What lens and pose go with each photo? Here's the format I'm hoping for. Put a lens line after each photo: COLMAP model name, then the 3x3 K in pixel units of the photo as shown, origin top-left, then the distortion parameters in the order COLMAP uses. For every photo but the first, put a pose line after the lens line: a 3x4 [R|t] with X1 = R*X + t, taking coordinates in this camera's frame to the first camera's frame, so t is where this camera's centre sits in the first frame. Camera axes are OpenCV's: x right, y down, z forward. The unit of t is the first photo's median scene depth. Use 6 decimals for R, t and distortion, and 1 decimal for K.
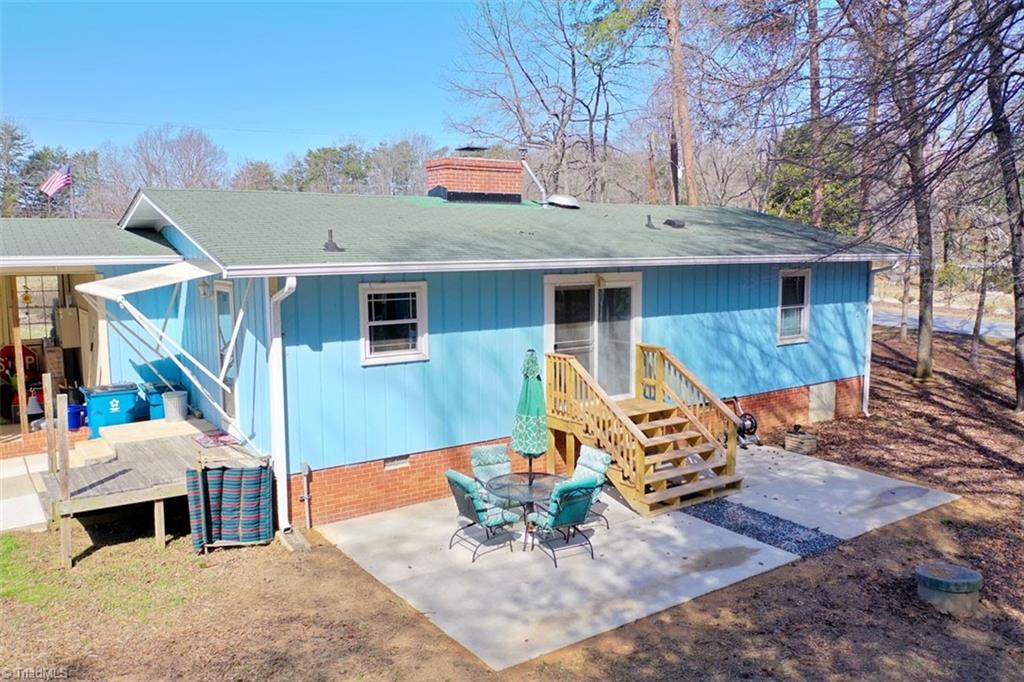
lens RADIAL K [[800.3, 0, 511.6], [0, 800.3, 342.1], [0, 0, 1]] dist [-0.003169, 0.006348]
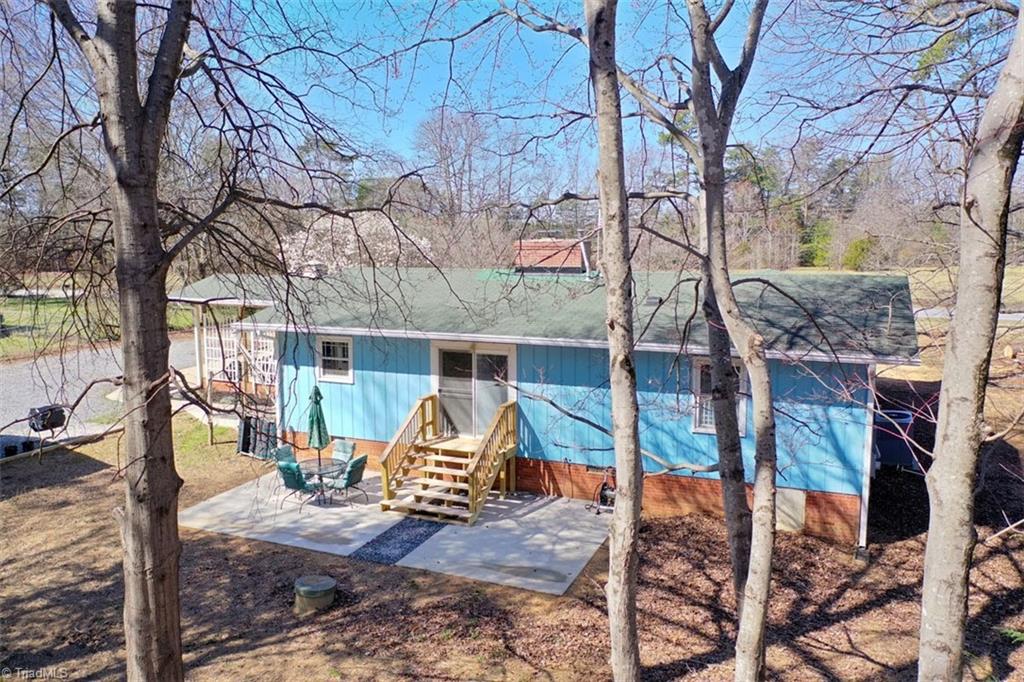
lens RADIAL K [[800.3, 0, 515.6], [0, 800.3, 344.0], [0, 0, 1]] dist [-0.003169, 0.006348]
pose [[0.528123, 0.119173, -0.840764, 1.463141], [-0.103260, 0.991768, 0.075715, -0.221318], [0.842866, 0.046831, 0.536081, 0.390257]]
